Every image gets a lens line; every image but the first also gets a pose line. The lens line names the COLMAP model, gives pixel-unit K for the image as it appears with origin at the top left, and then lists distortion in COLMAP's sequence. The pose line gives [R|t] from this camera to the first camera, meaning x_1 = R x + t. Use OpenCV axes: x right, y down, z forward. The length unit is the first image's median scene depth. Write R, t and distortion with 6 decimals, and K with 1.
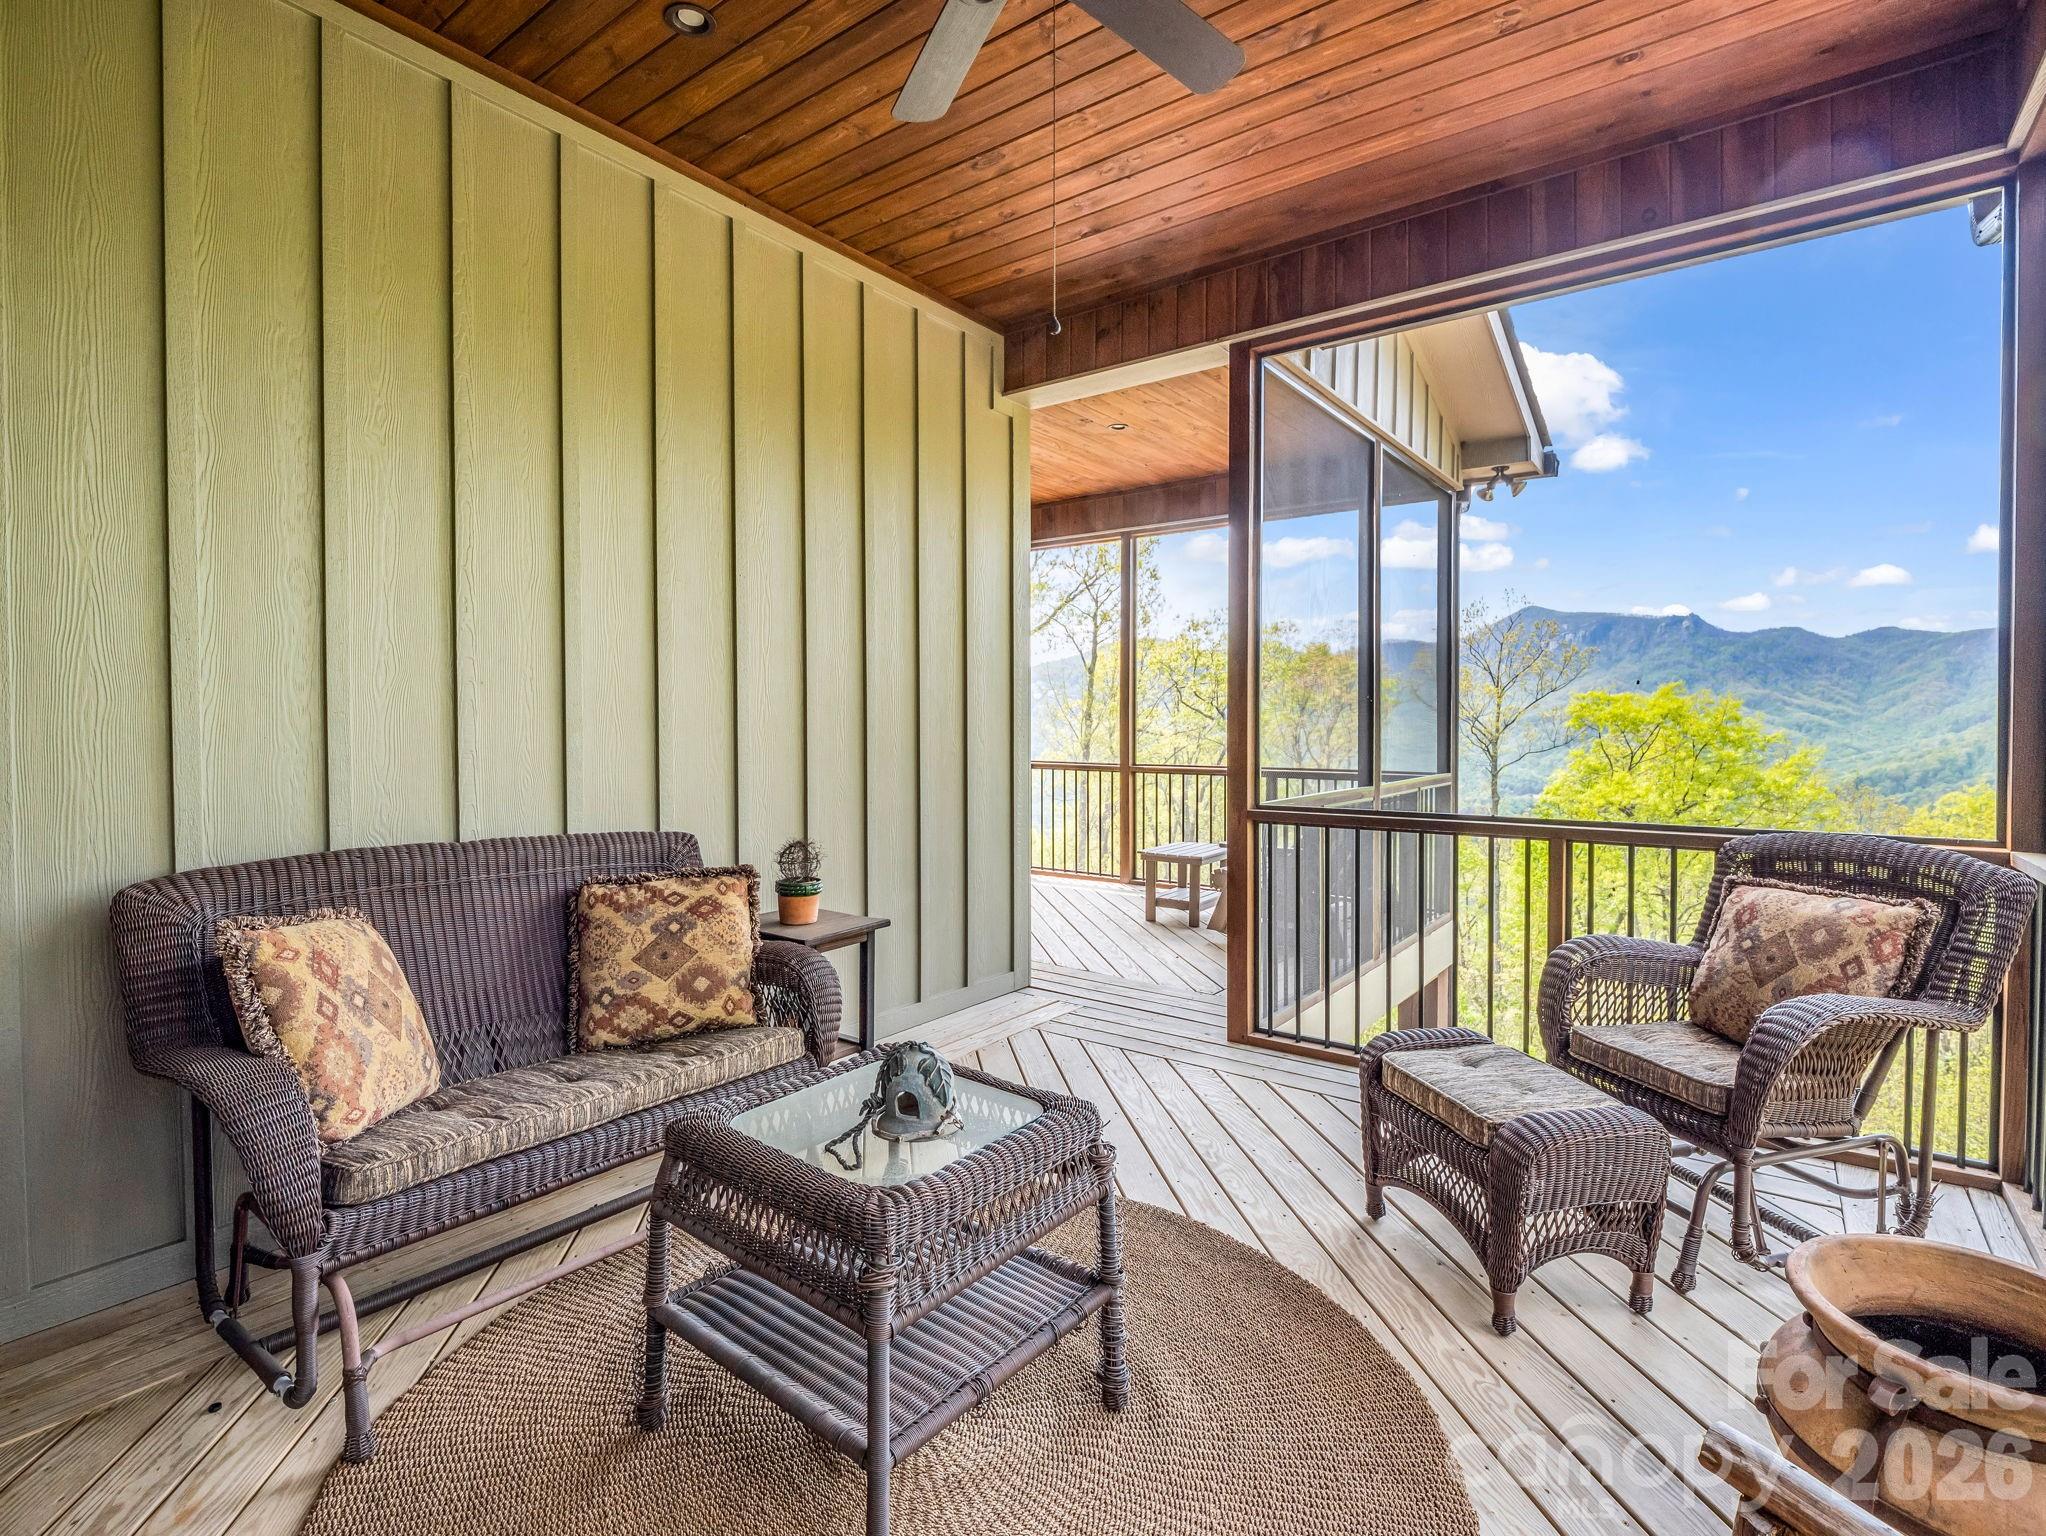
lens RADIAL K [[1016.2, 0, 1003.2], [0, 1016.2, 761.5], [0, 0, 1]] dist [0.001206, -0.000595]
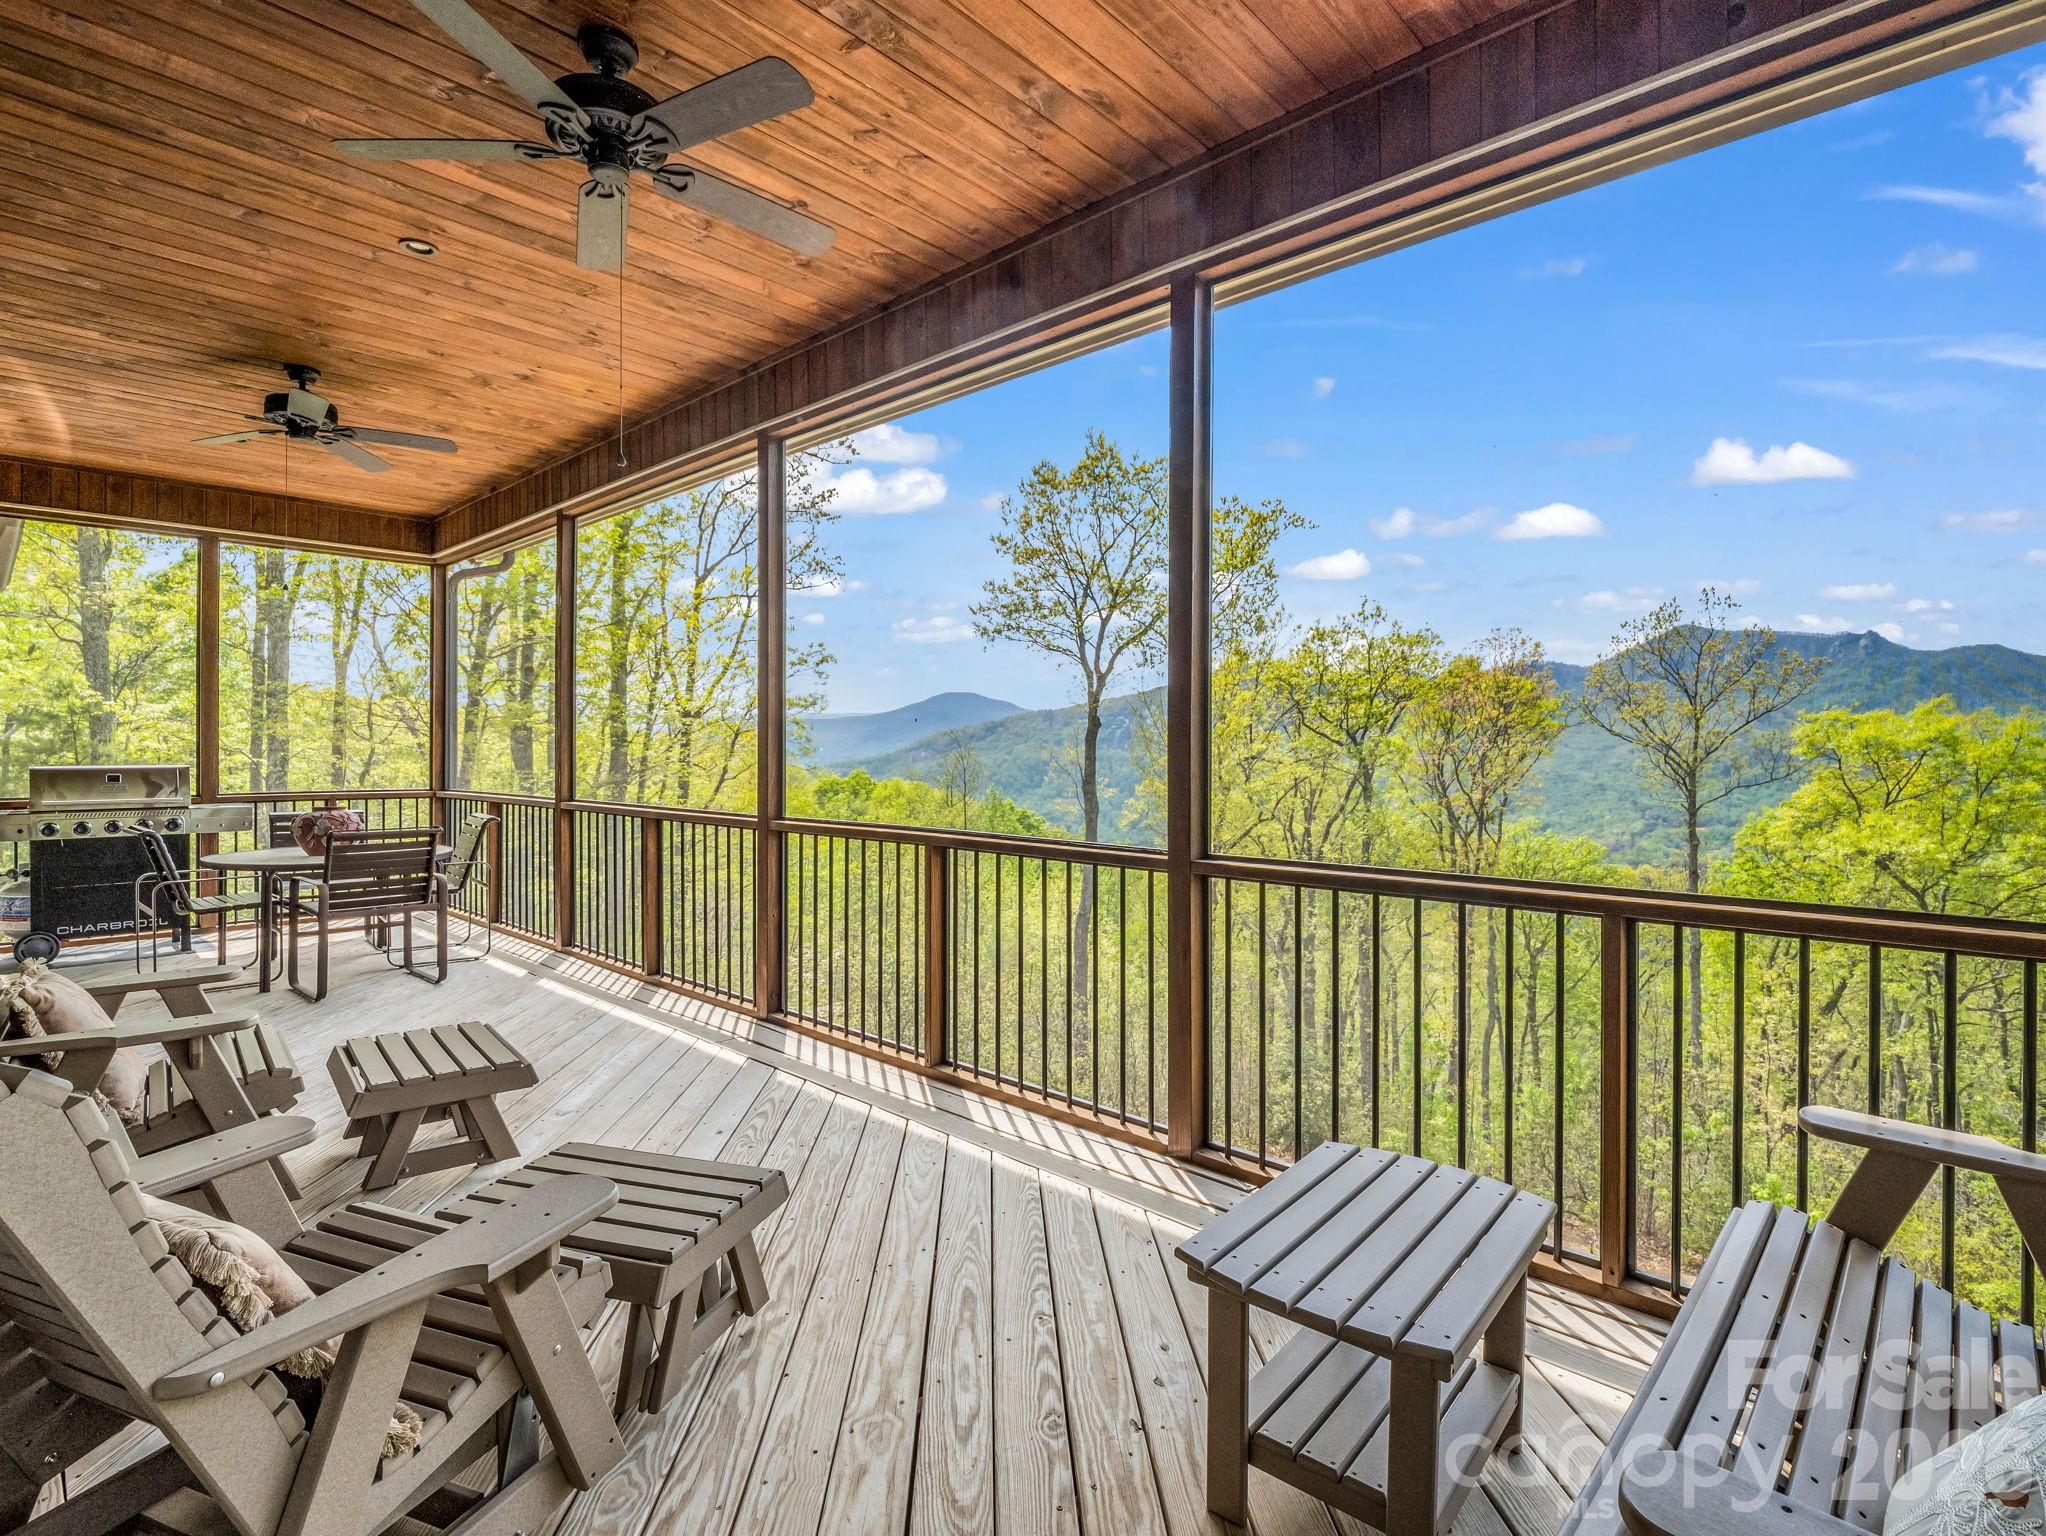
lens RADIAL K [[1005.9, 0, 1023.0], [0, 1005.9, 768.0], [0, 0, 1]] dist [0.000543, -0.000587]
pose [[0.995391, 0.003350, -0.095840, 0.021532], [-0.005192, 0.999806, -0.018978, -0.005061], [0.095758, 0.019388, 0.995216, 0.136325]]
